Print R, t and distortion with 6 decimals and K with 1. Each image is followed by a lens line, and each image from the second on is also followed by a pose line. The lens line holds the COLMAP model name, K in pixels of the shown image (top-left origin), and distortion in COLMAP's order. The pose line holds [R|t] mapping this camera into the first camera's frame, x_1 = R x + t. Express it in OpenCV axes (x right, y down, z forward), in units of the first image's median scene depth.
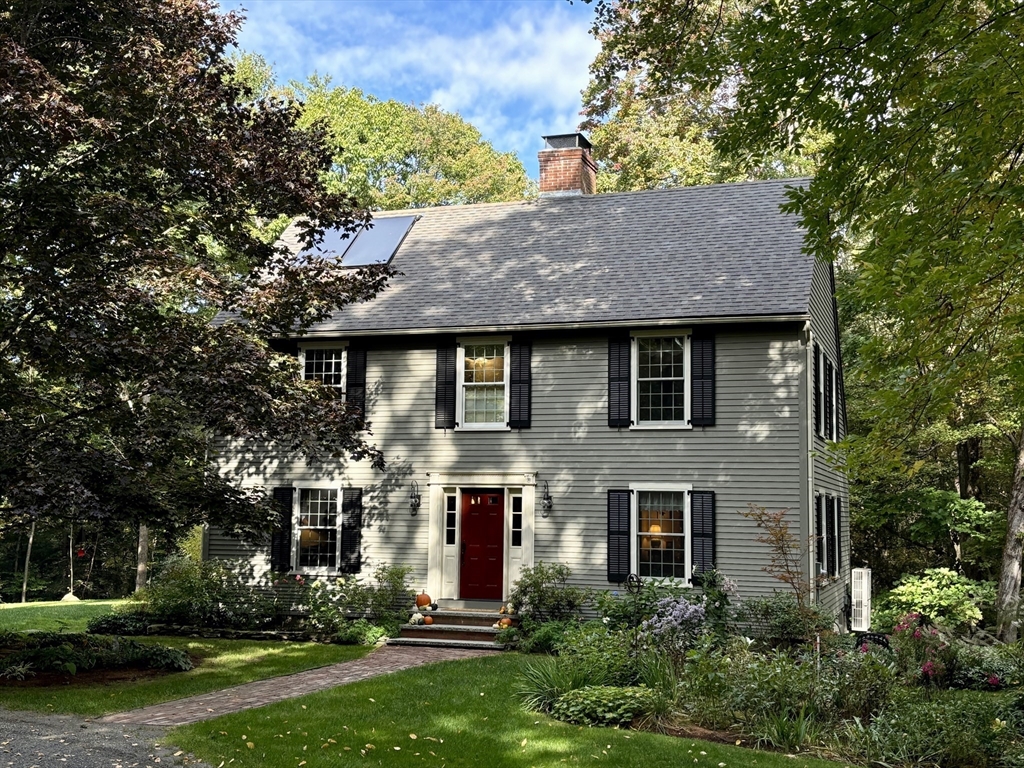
lens RADIAL K [[1107.2, 0, 512.0], [0, 1107.2, 384.0], [0, 0, 1]] dist [0.188169, -0.748861]
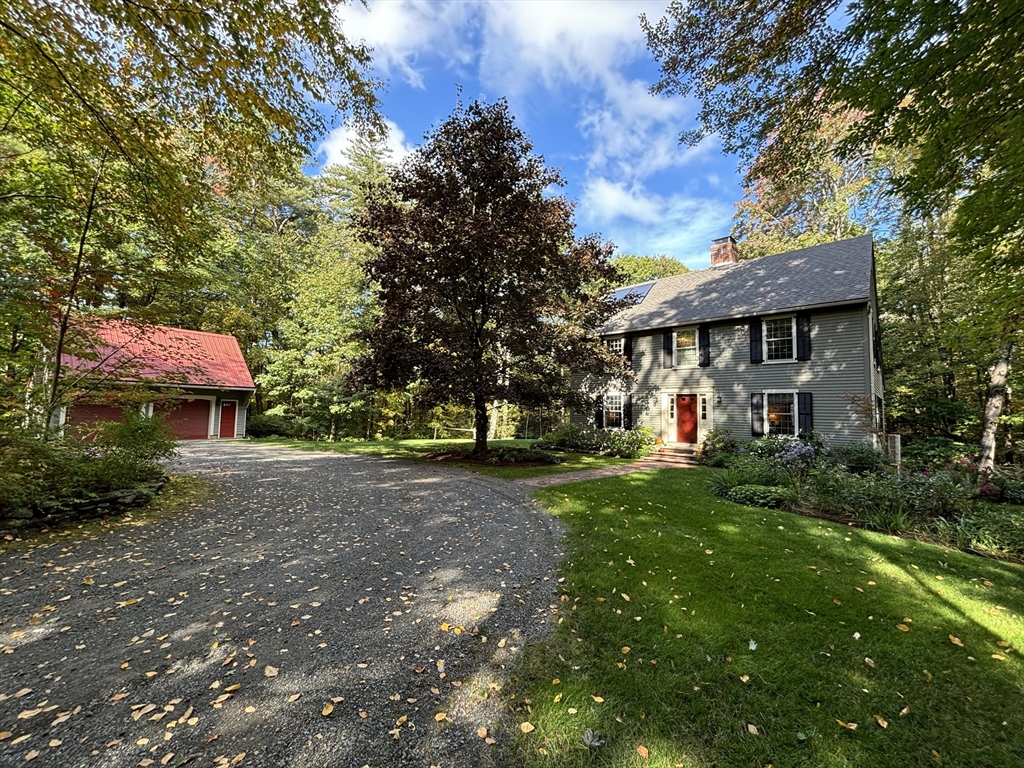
lens RADIAL K [[414.2, 0, 512.0], [0, 414.2, 384.0], [0, 0, 1]] dist [-0.000090, -0.000072]
pose [[0.909943, -0.027083, -0.413848, -0.000848], [0.048088, 0.998025, 0.040421, 0.024604], [0.411936, -0.056682, 0.909448, 0.098739]]
